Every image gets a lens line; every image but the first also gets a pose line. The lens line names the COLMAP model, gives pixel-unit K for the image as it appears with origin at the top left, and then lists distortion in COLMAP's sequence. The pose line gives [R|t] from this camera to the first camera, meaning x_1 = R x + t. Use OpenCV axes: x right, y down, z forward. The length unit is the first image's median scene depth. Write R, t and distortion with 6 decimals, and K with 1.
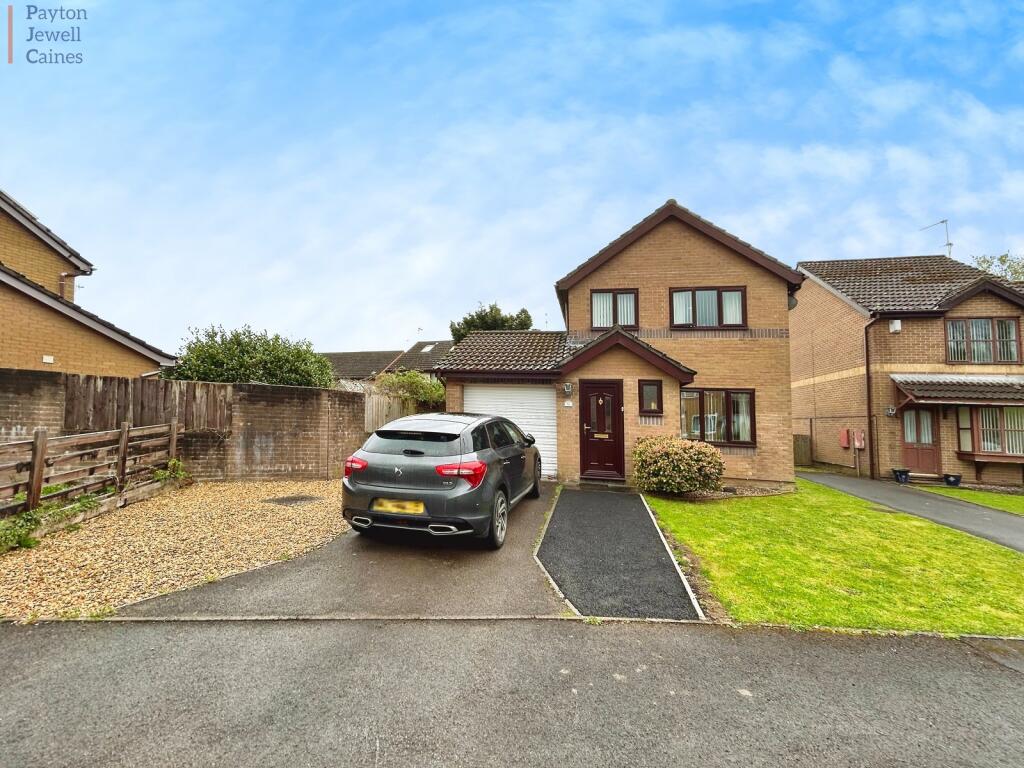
lens RADIAL K [[409.0, 0, 504.5], [0, 409.0, 386.0], [0, 0, 1]] dist [-0.000828, 0.000284]
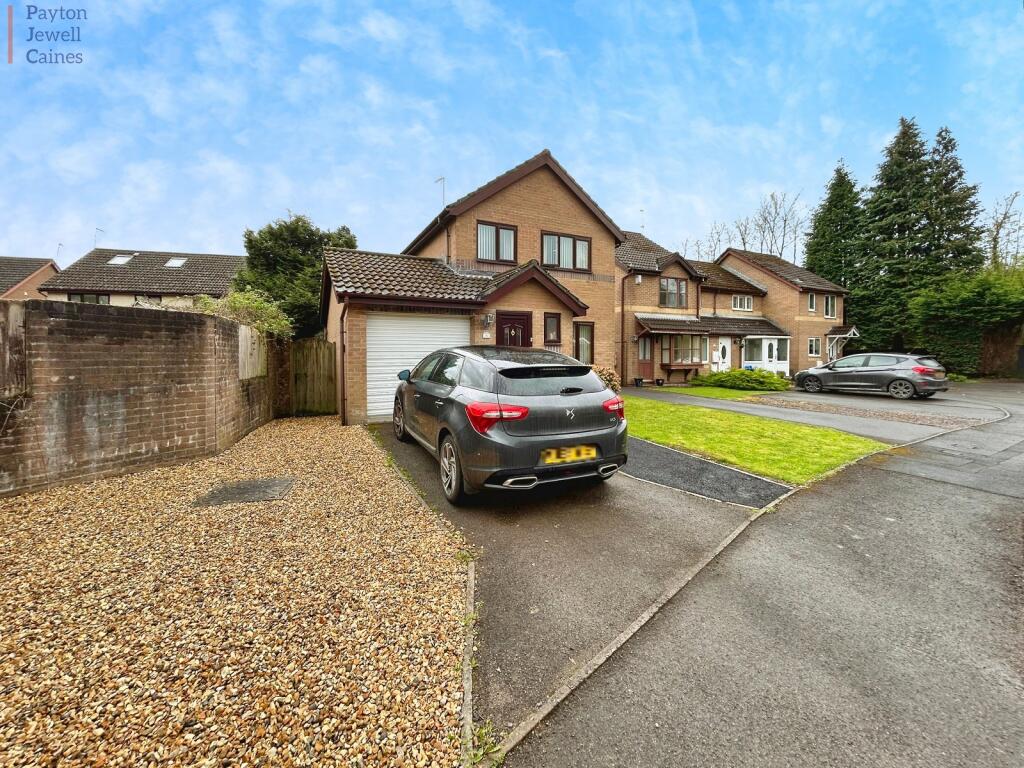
lens RADIAL K [[409.0, 0, 495.6], [0, 409.0, 341.7], [0, 0, 1]] dist [-0.000828, 0.000284]
pose [[0.793467, -0.019081, 0.608314, -0.398296], [-0.015393, 0.998559, 0.051401, 0.007830], [-0.608419, -0.050149, 0.792030, 0.190946]]
